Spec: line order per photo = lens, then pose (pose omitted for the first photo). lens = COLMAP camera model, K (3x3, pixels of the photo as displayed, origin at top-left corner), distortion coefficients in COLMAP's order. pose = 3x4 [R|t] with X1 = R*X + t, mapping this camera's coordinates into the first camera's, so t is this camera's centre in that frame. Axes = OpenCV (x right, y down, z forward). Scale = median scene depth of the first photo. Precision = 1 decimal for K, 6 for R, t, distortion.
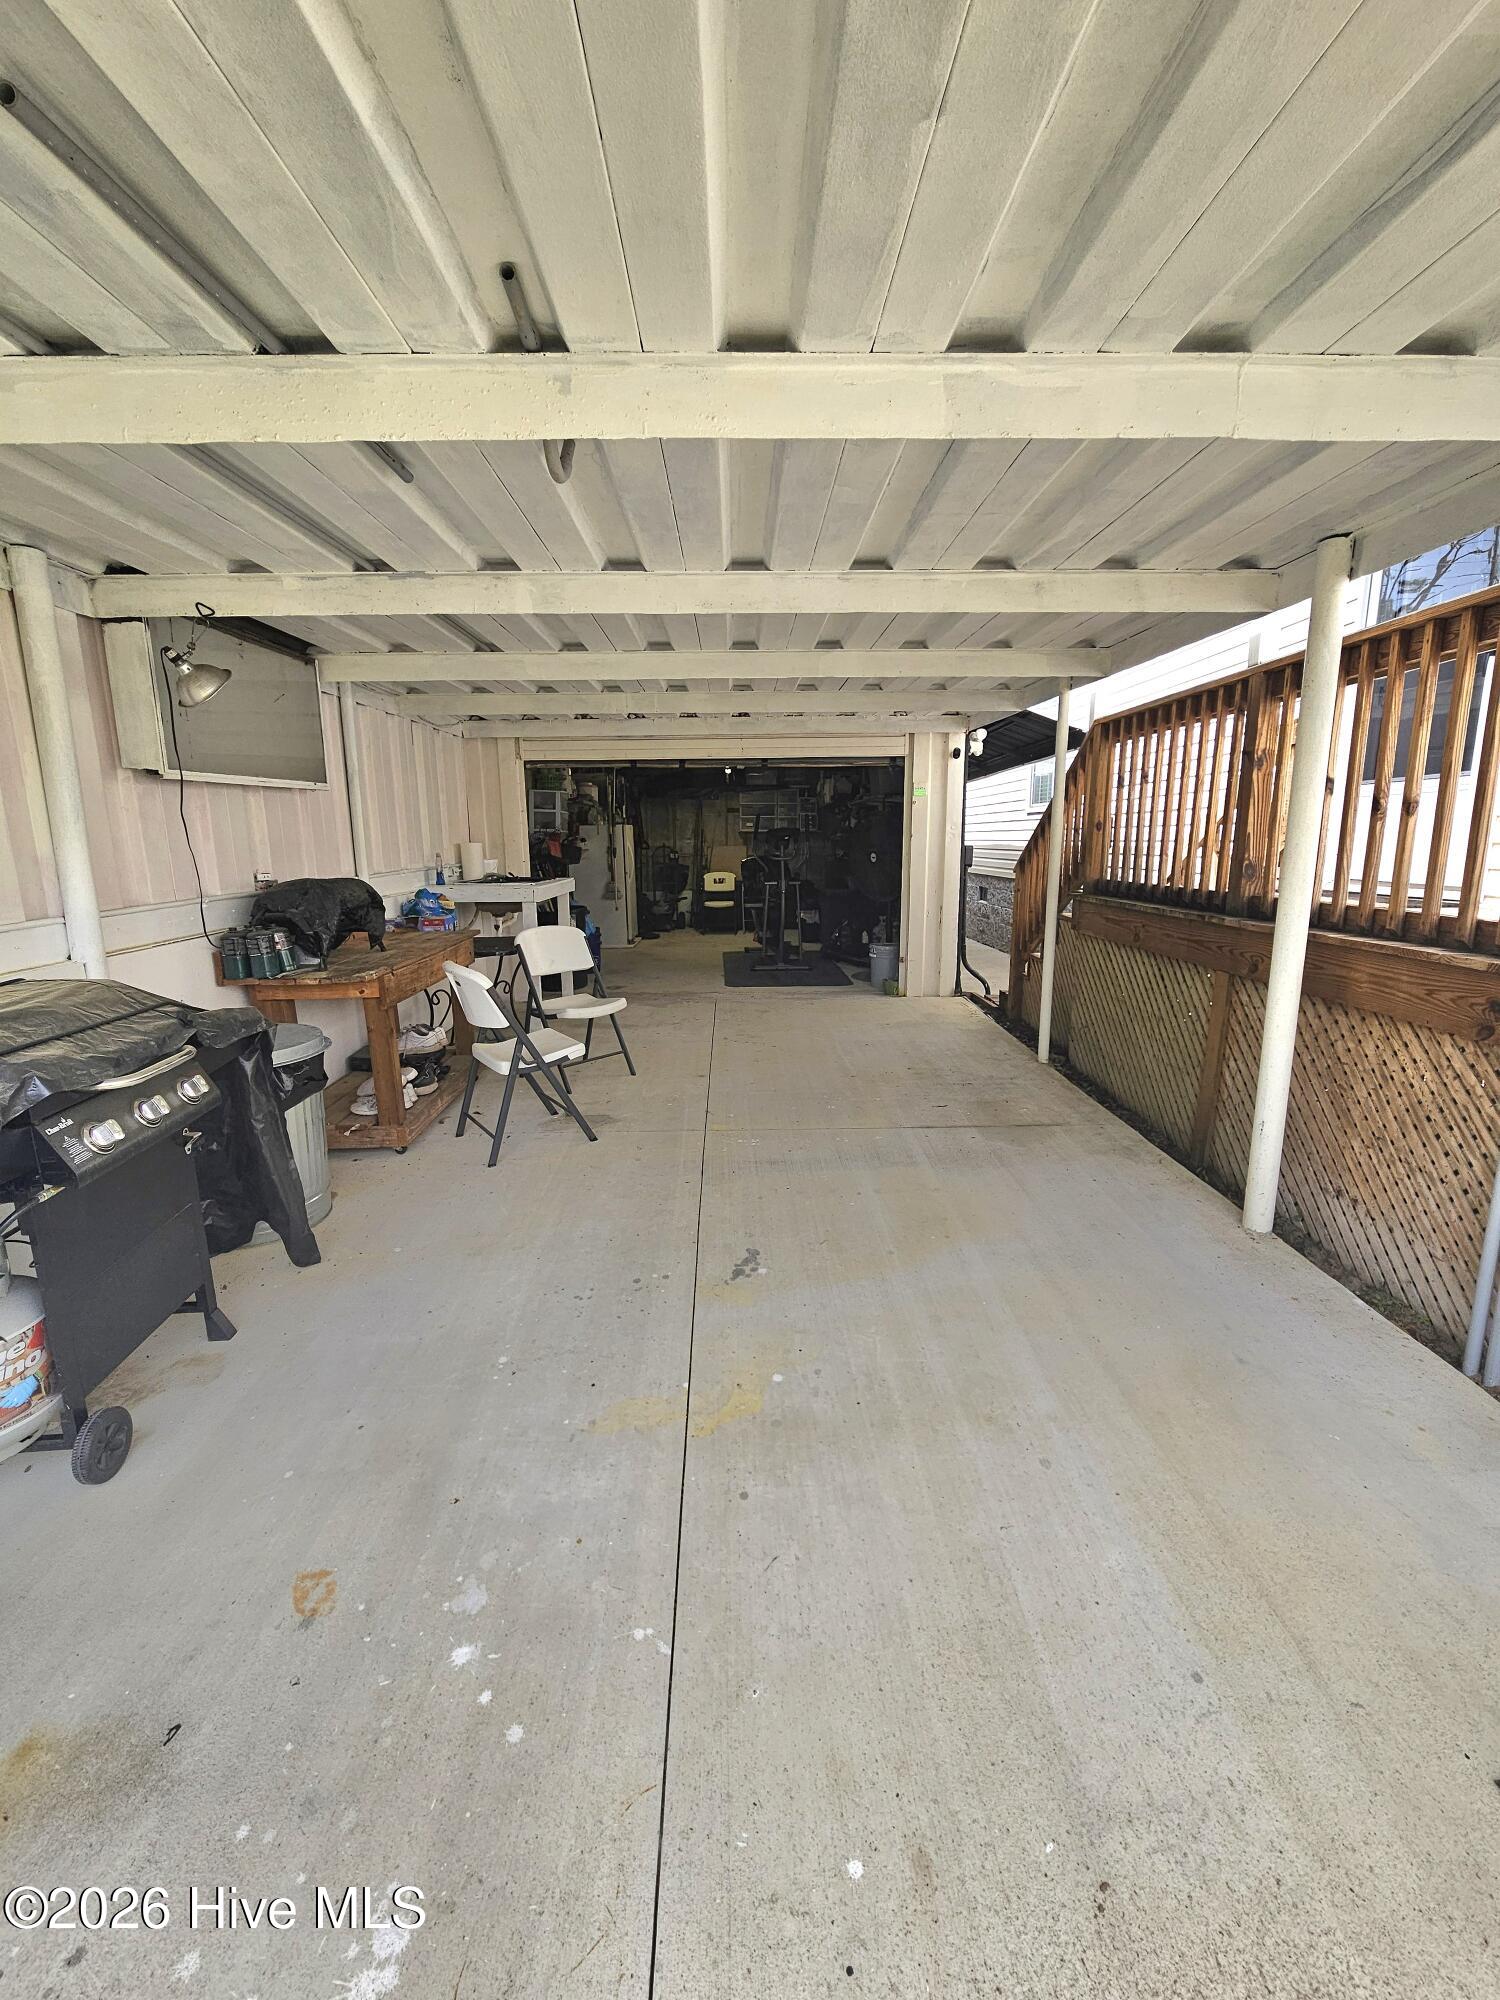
lens RADIAL K [[841.8, 0, 750.0], [0, 841.8, 1000.0], [0, 0, 1]] dist [-0.001091, -0.000436]
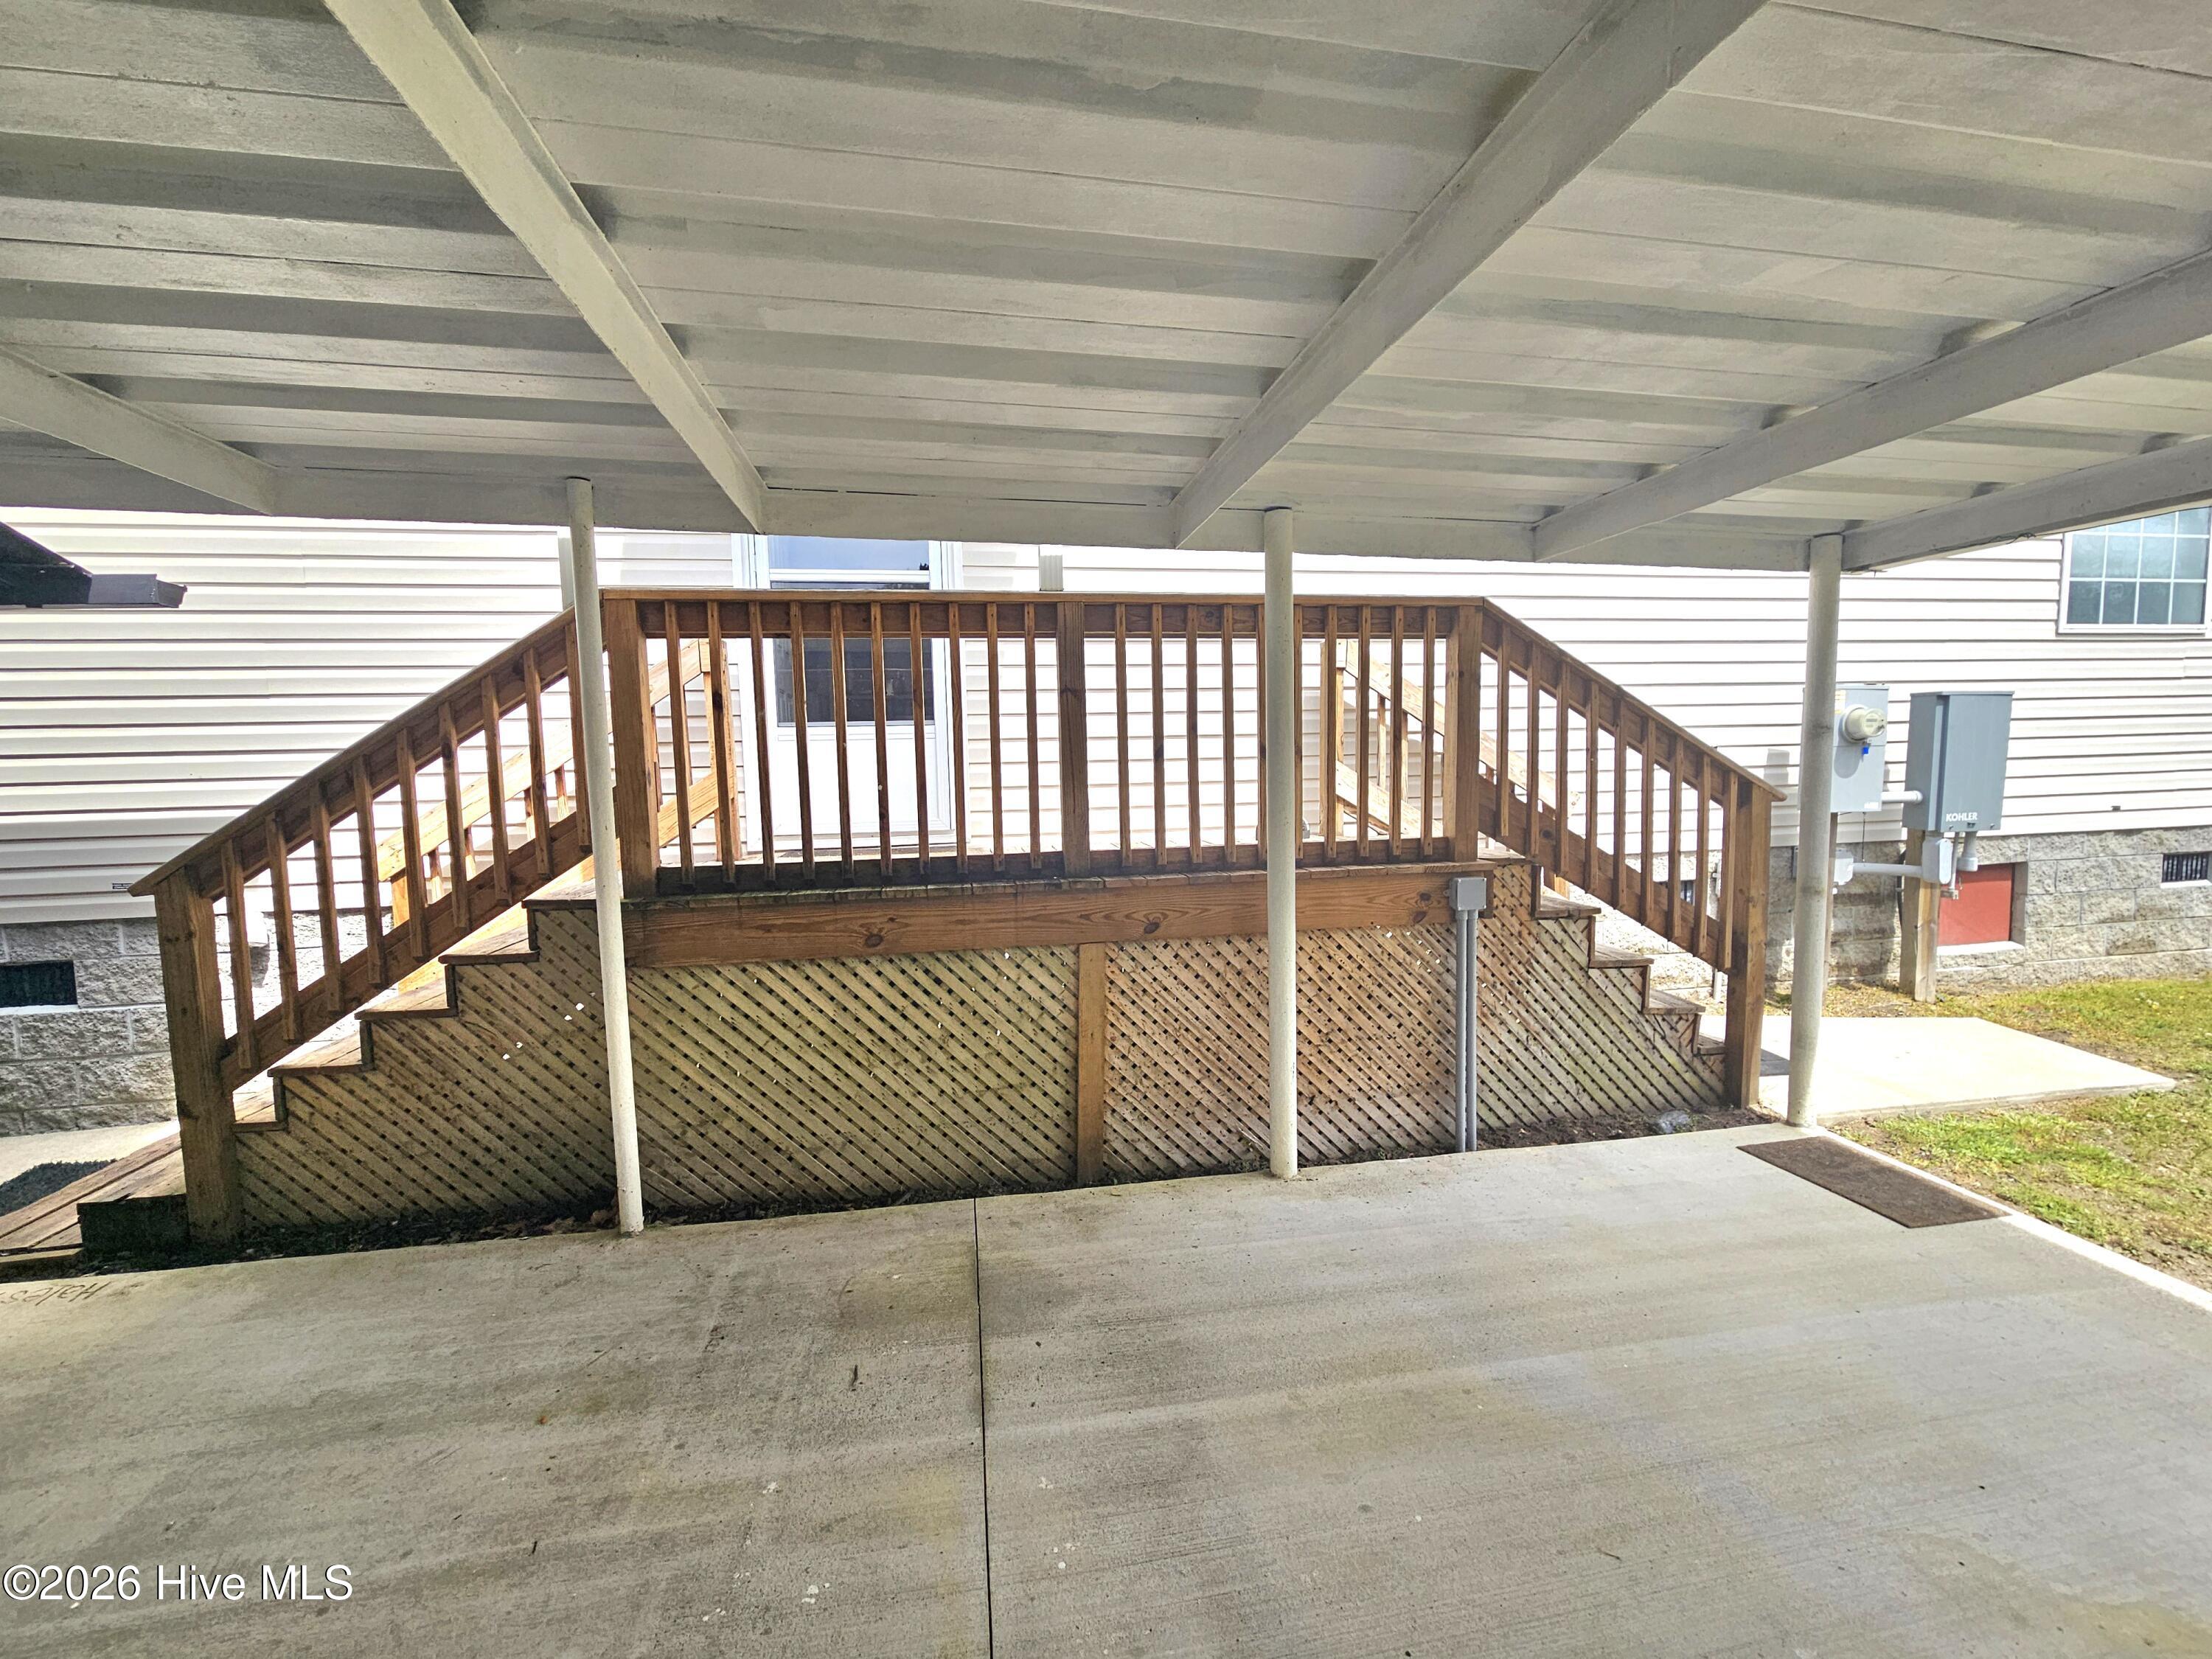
lens RADIAL K [[931.1, 0, 1074.3], [0, 931.1, 829.9], [0, 0, 1]] dist [-0.001091, -0.000436]
pose [[-0.172975, -0.067389, 0.982618, -0.305487], [0.199806, 0.974511, 0.102006, -0.216287], [-0.964446, 0.213978, -0.155102, 1.021825]]
